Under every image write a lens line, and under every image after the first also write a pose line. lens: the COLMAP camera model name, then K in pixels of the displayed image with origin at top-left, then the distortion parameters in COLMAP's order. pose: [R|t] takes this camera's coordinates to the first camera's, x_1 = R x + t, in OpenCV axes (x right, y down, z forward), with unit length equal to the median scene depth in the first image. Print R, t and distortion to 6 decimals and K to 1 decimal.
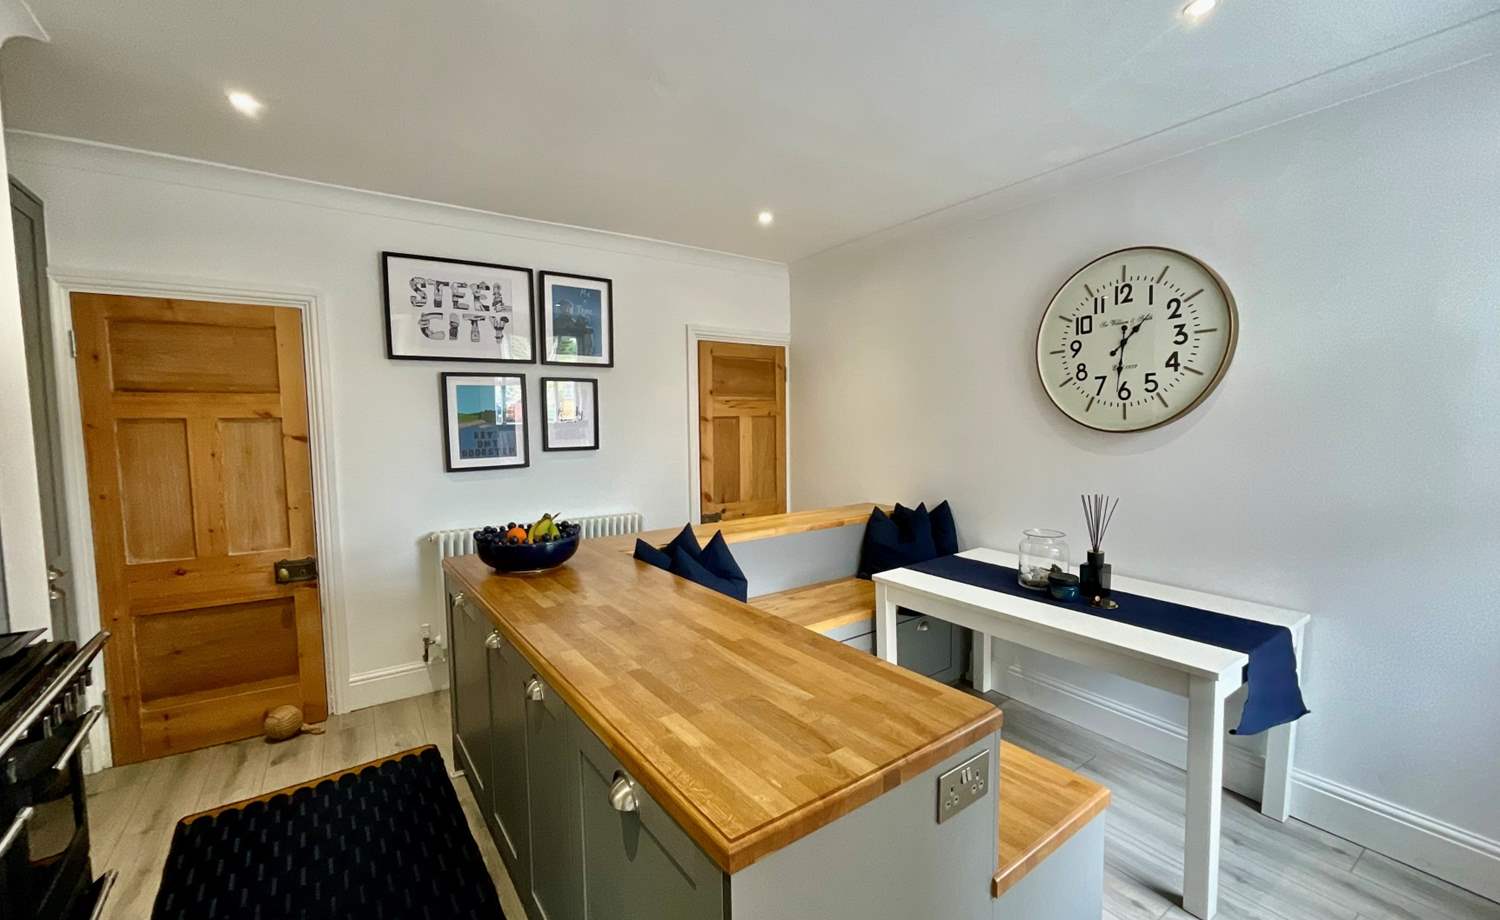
lens RADIAL K [[613.5, 0, 743.5], [0, 613.5, 462.6], [0, 0, 1]] dist [0.004206, 0.000503]
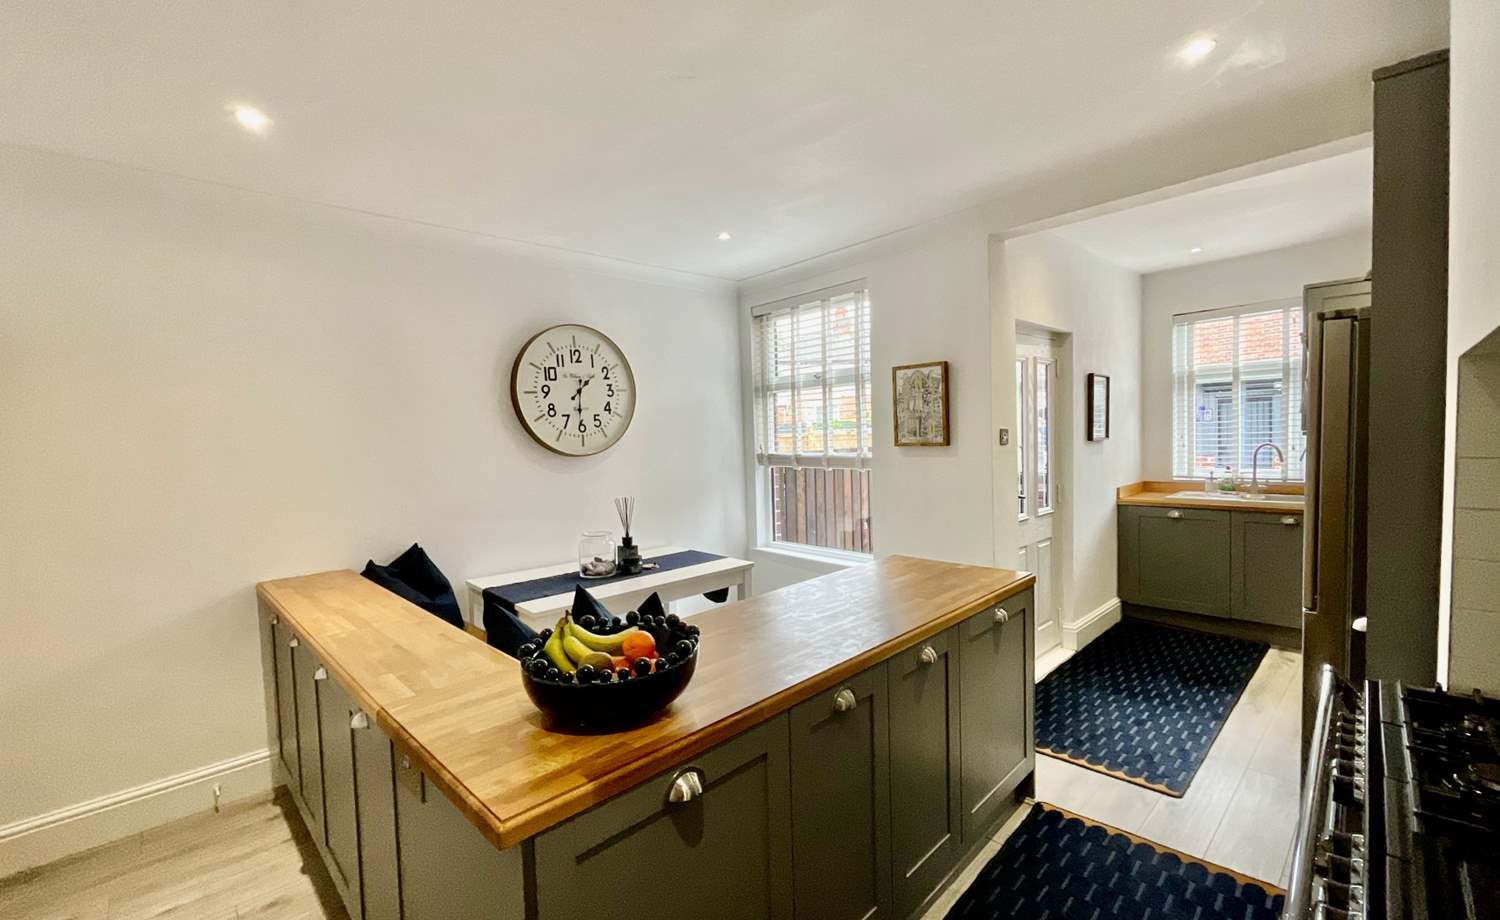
lens RADIAL K [[652.7, 0, 752.5], [0, 652.7, 462.9], [0, 0, 1]] dist [-0.002097, 0.001148]
pose [[-0.196857, -0.027064, 0.980059, -0.814391], [0.106355, 0.993131, 0.048788, -0.057864], [-0.974647, 0.113839, -0.192626, 0.825428]]
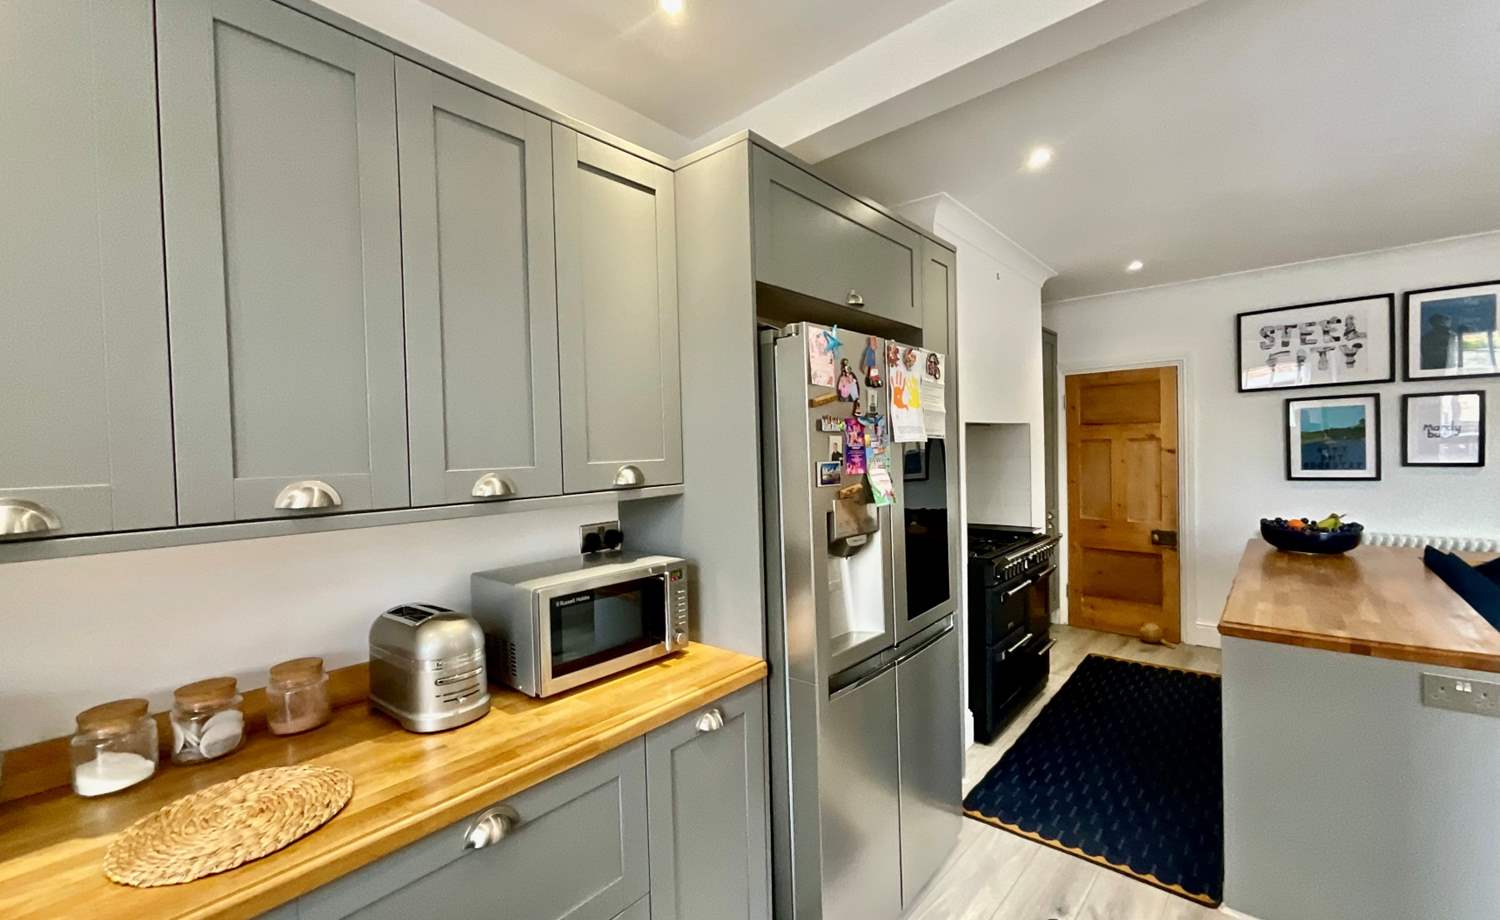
lens RADIAL K [[652.7, 0, 748.6], [0, 652.7, 464.4], [0, 0, 1]] dist [-0.002097, 0.001148]
pose [[0.255190, 0.027805, -0.966491, 0.605252], [-0.050119, 0.998623, 0.015496, 0.021934], [0.965591, 0.044486, 0.256232, -0.447106]]
